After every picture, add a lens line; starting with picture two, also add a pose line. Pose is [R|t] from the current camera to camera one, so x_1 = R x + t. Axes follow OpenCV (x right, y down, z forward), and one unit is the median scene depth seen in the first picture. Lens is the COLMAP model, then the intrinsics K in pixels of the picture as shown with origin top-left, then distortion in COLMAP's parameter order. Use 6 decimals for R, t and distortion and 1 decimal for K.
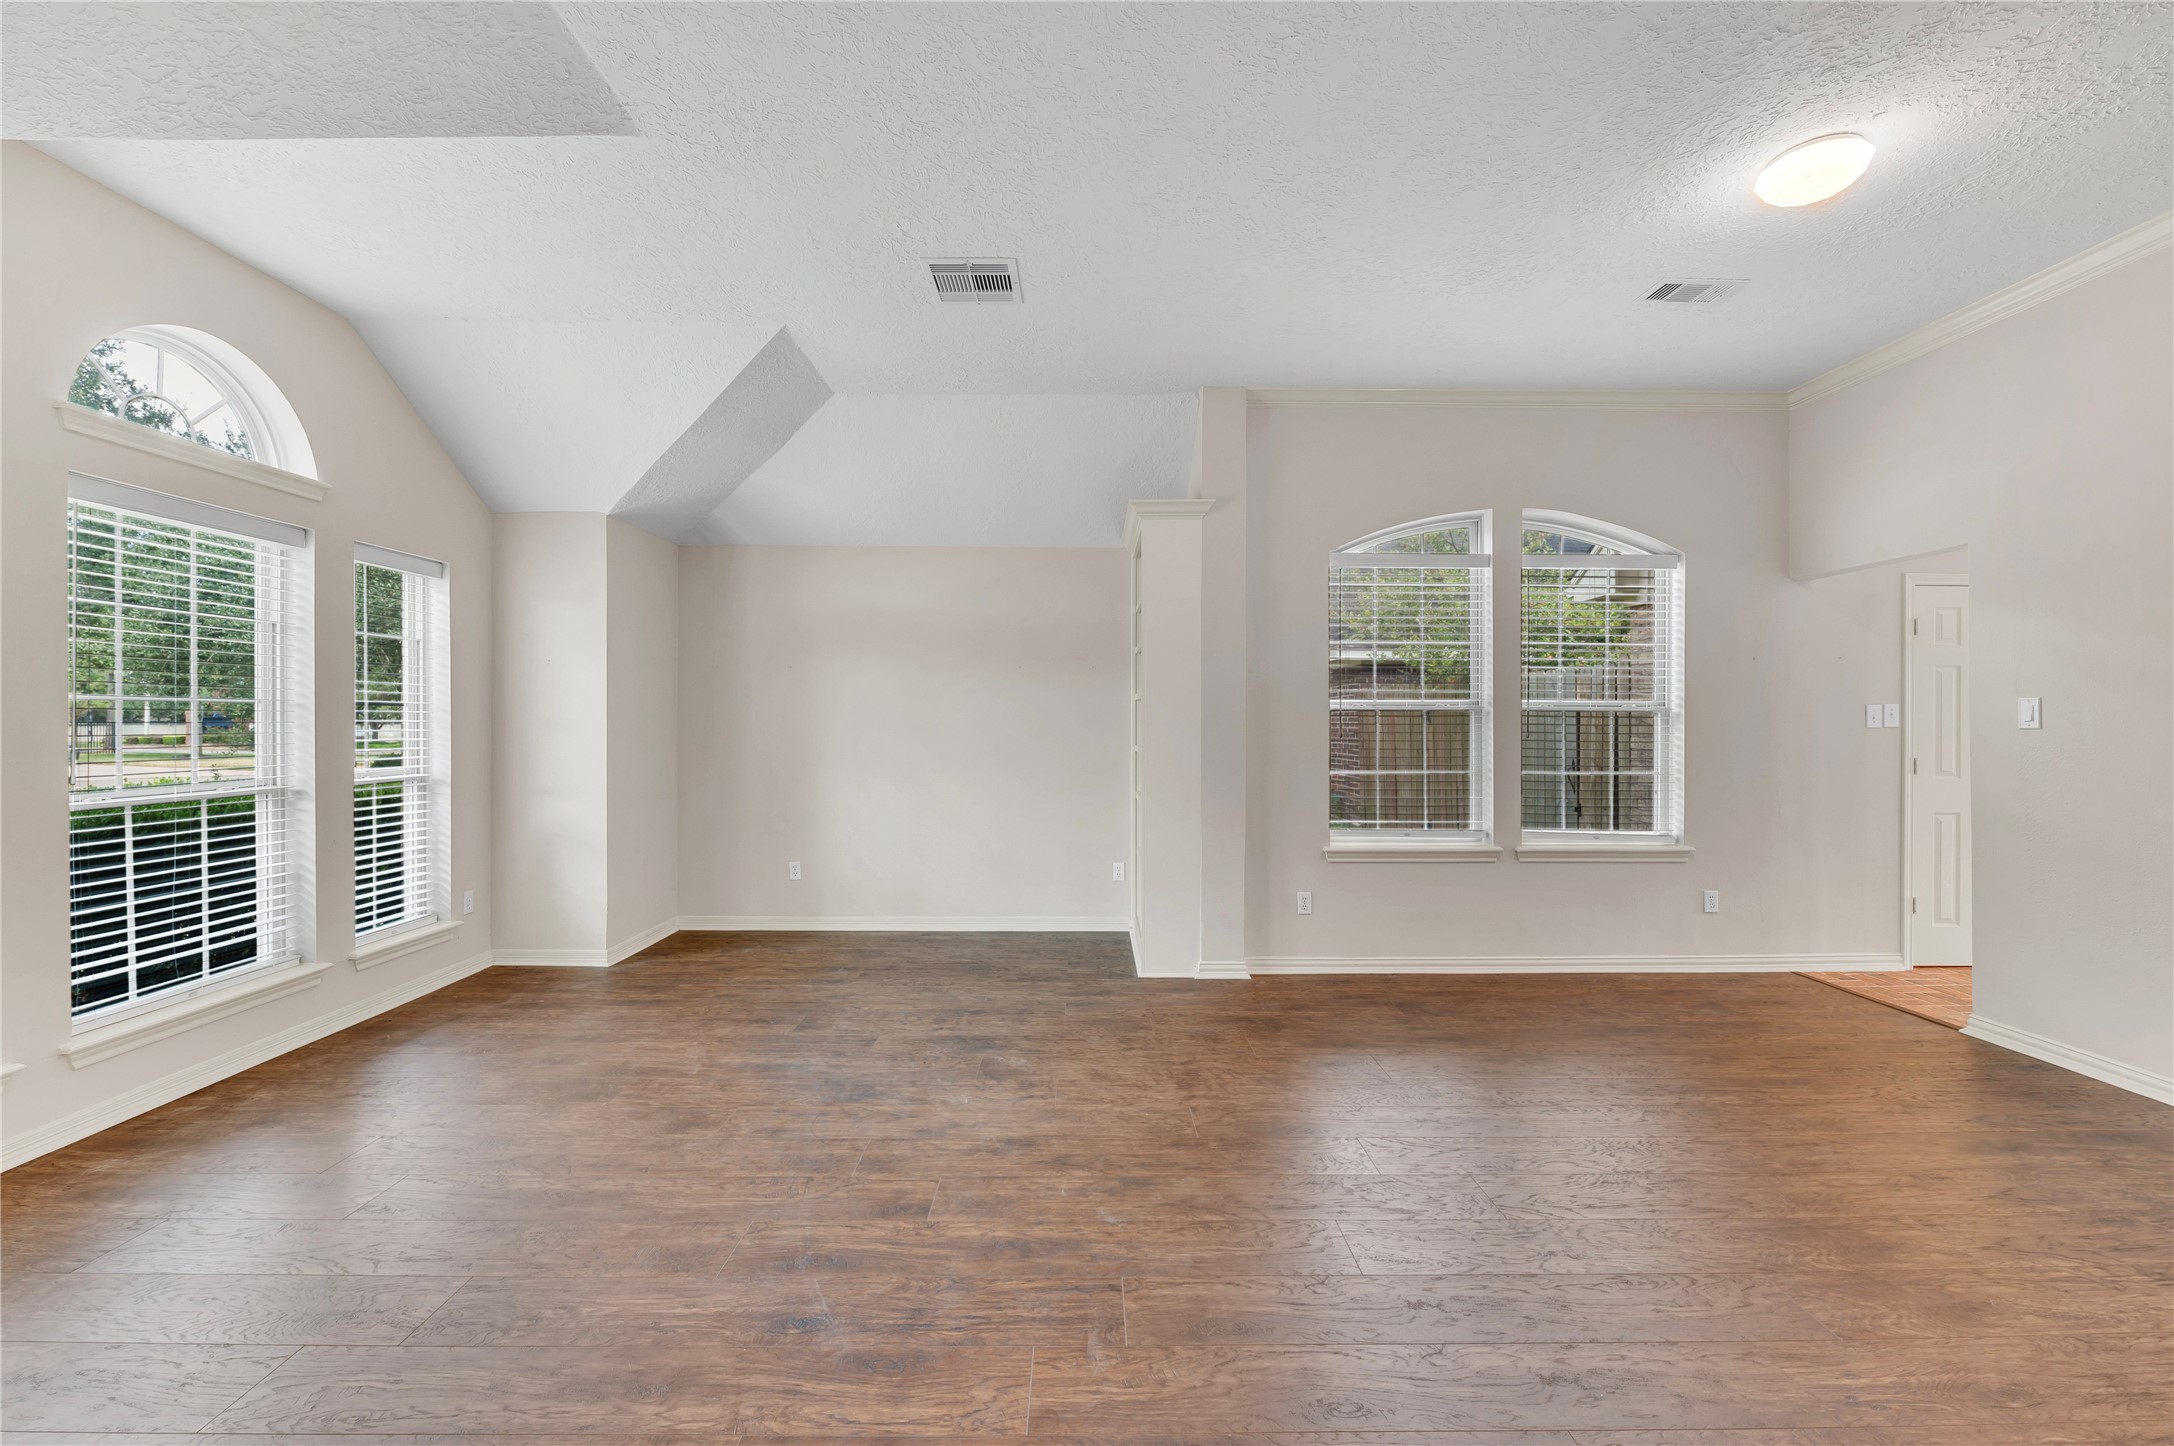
lens RADIAL K [[881.0, 0, 1090.6], [0, 881.0, 717.5], [0, 0, 1]] dist [-0.002082, -0.000578]
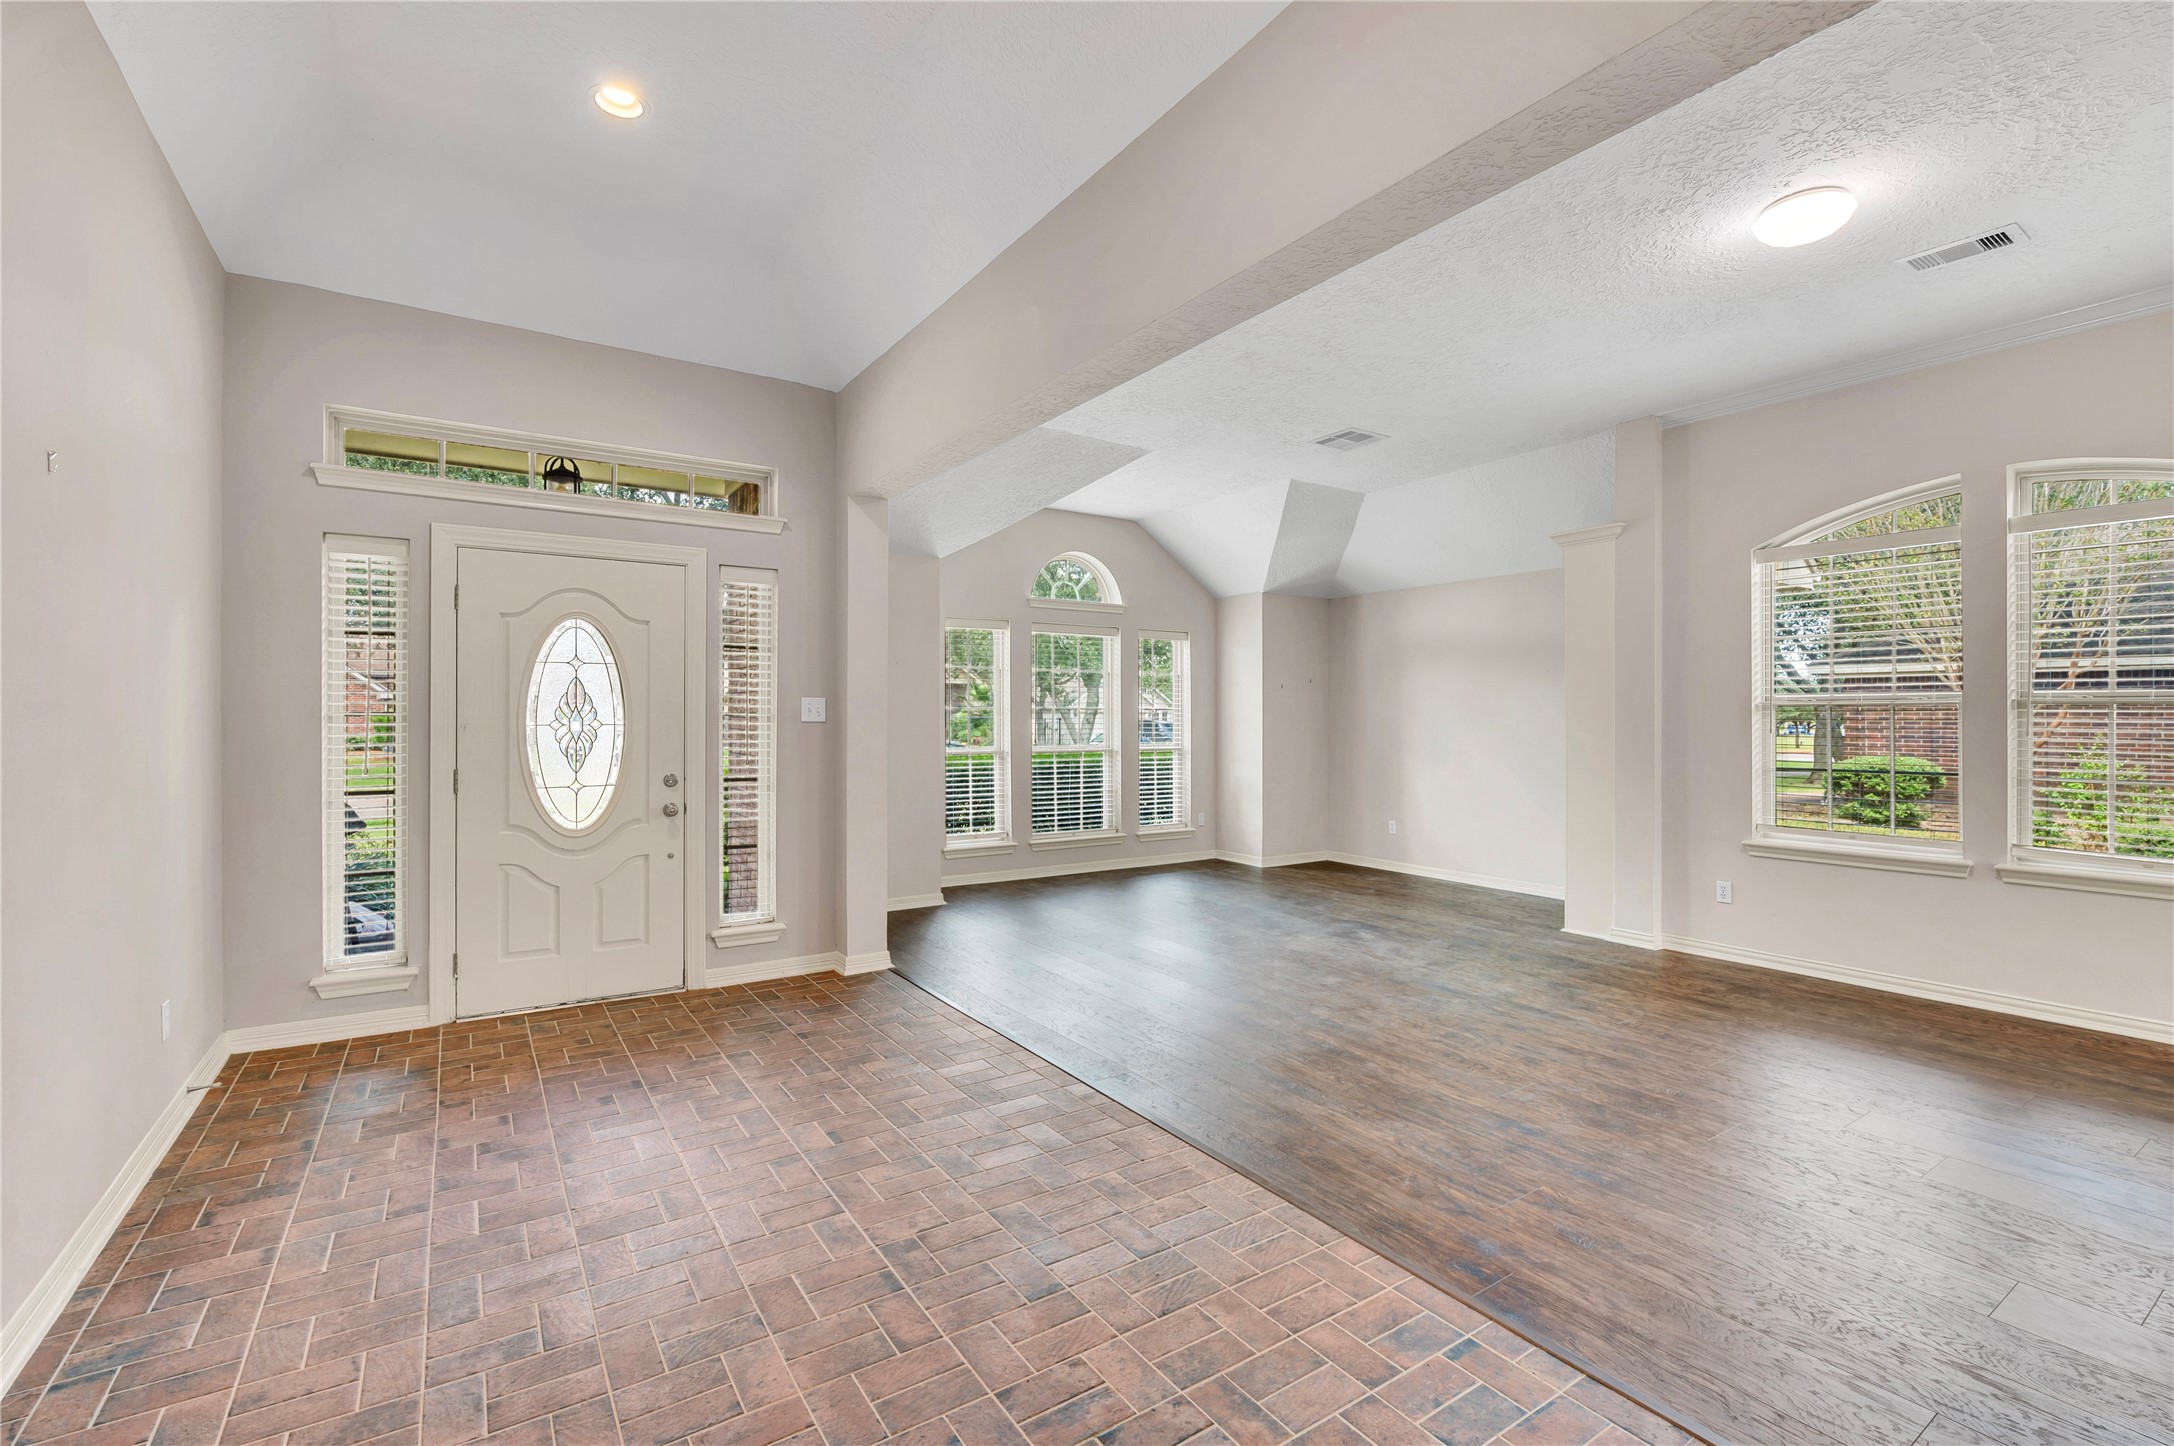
lens RADIAL K [[928.1, 0, 1090.3], [0, 928.1, 718.9], [0, 0, 1]] dist [-0.002699, -0.000553]
pose [[0.542794, -0.001996, -0.839863, 0.777790], [0.002373, 0.999997, -0.000843, 0.005866], [0.839862, -0.001536, 0.542797, -0.227590]]
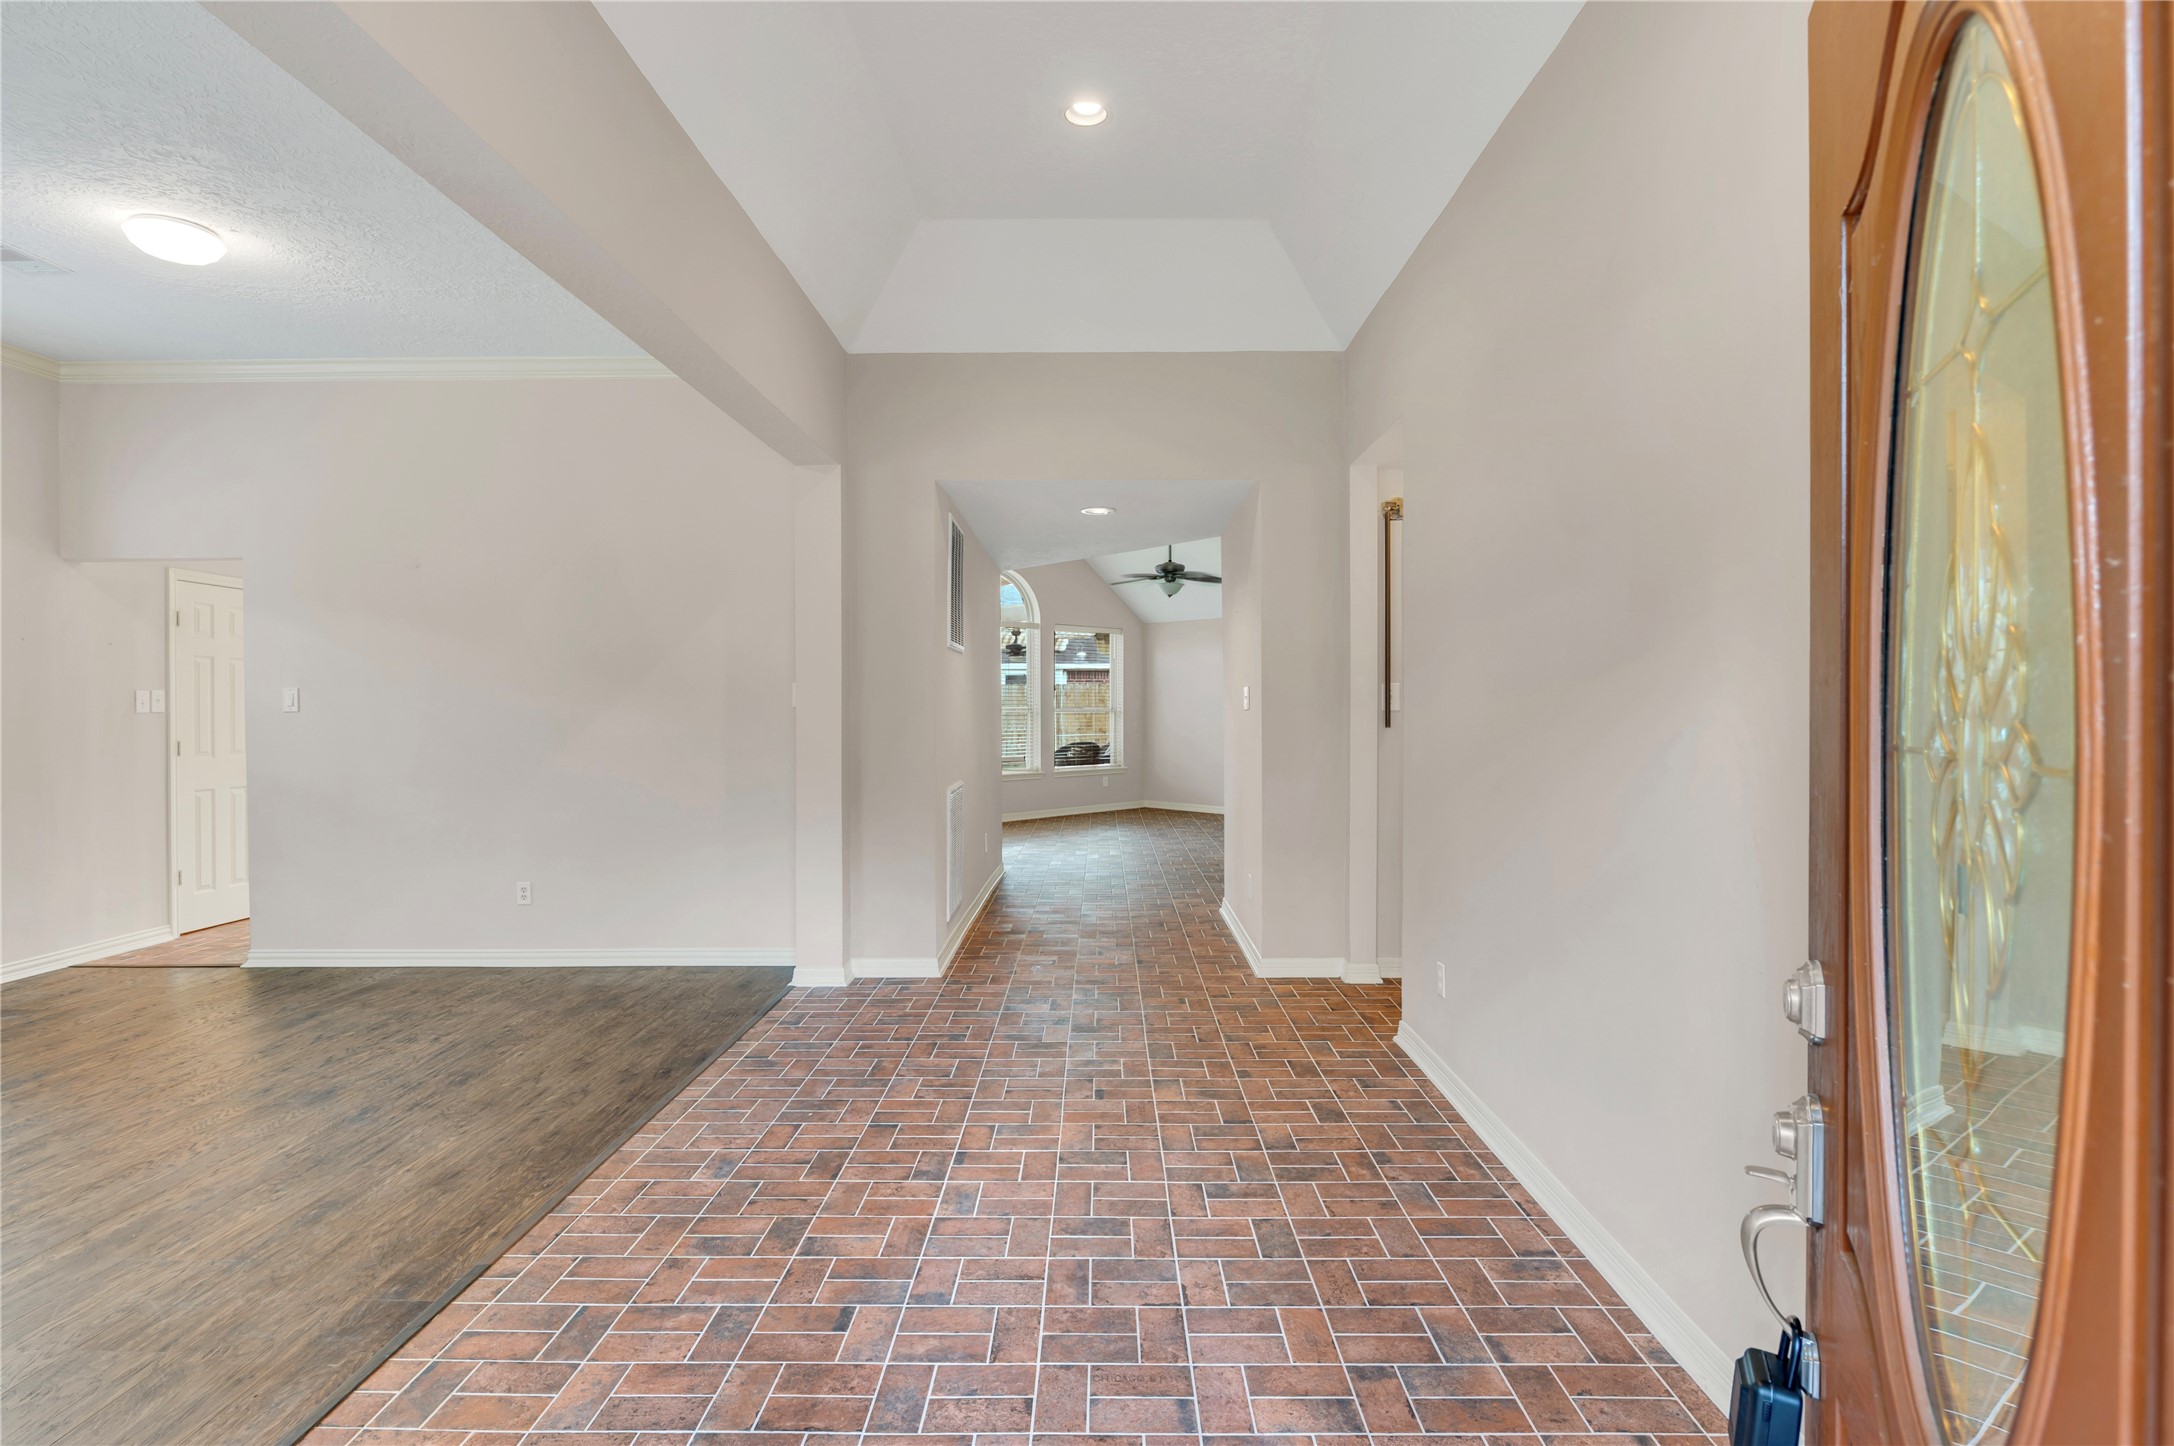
lens RADIAL K [[1065.2, 0, 1087.0], [0, 1065.2, 723.0], [0, 0, 1]] dist [0.000944, 0.000092]
pose [[0.034399, -0.015581, 0.999287, -0.339345], [-0.001391, 0.999877, 0.015638, 0.002337], [-0.999407, -0.001928, 0.034373, -0.161458]]
